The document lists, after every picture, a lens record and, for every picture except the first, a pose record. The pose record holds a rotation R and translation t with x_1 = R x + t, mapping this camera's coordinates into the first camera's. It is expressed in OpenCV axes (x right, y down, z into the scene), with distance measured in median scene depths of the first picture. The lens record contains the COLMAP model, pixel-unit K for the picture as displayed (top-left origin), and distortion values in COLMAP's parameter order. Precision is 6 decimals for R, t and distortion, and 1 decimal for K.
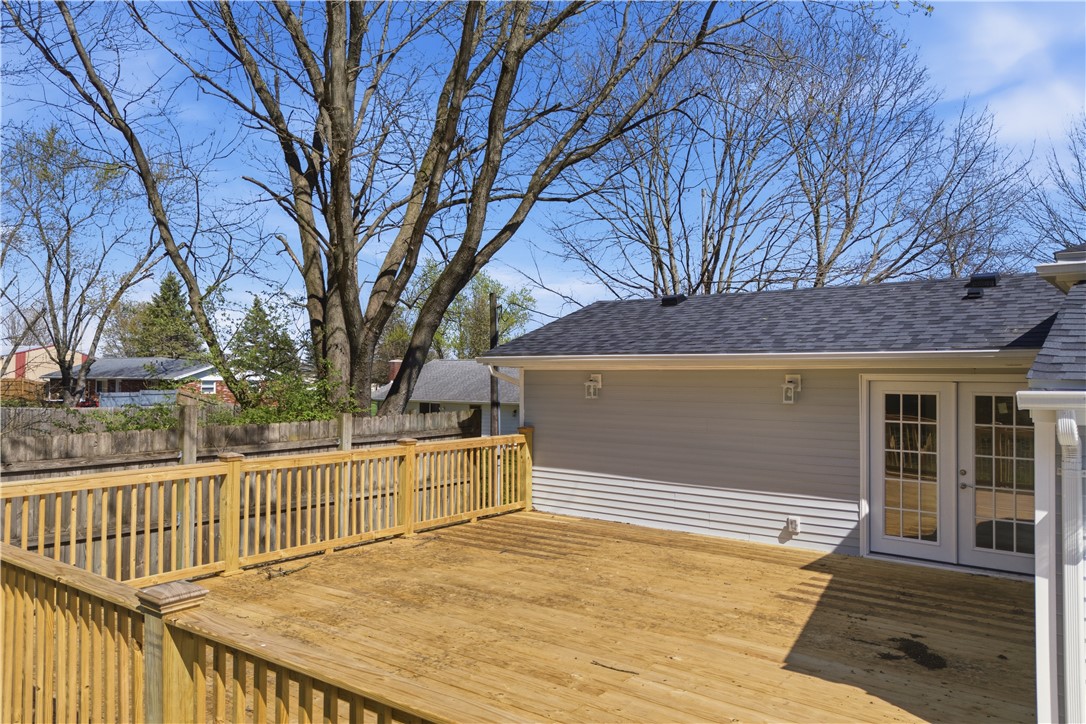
lens RADIAL K [[798.9, 0, 542.2], [0, 798.9, 366.5], [0, 0, 1]] dist [0.034075, -0.002738]
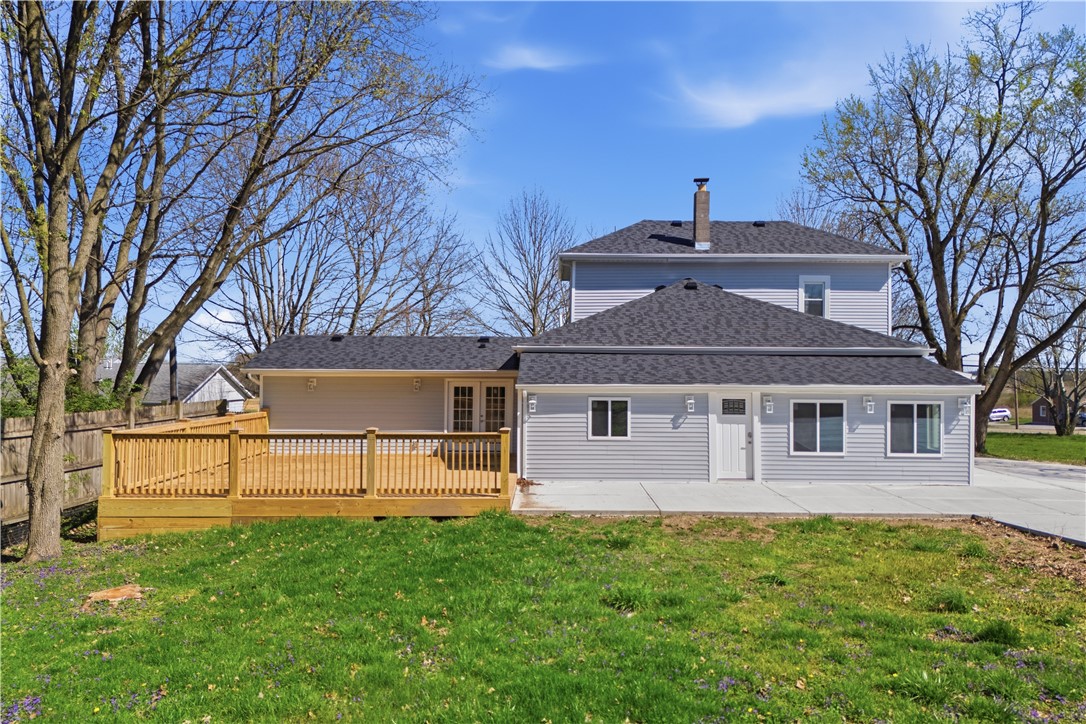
lens RADIAL K [[799.4, 0, 539.6], [0, 799.4, 360.7], [0, 0, 1]] dist [0.083008, 0.001259]
pose [[0.797273, 0.010562, 0.603526, -0.844455], [-0.009140, 0.999944, -0.005425, -0.034308], [-0.603549, -0.001192, 0.797325, -1.112034]]
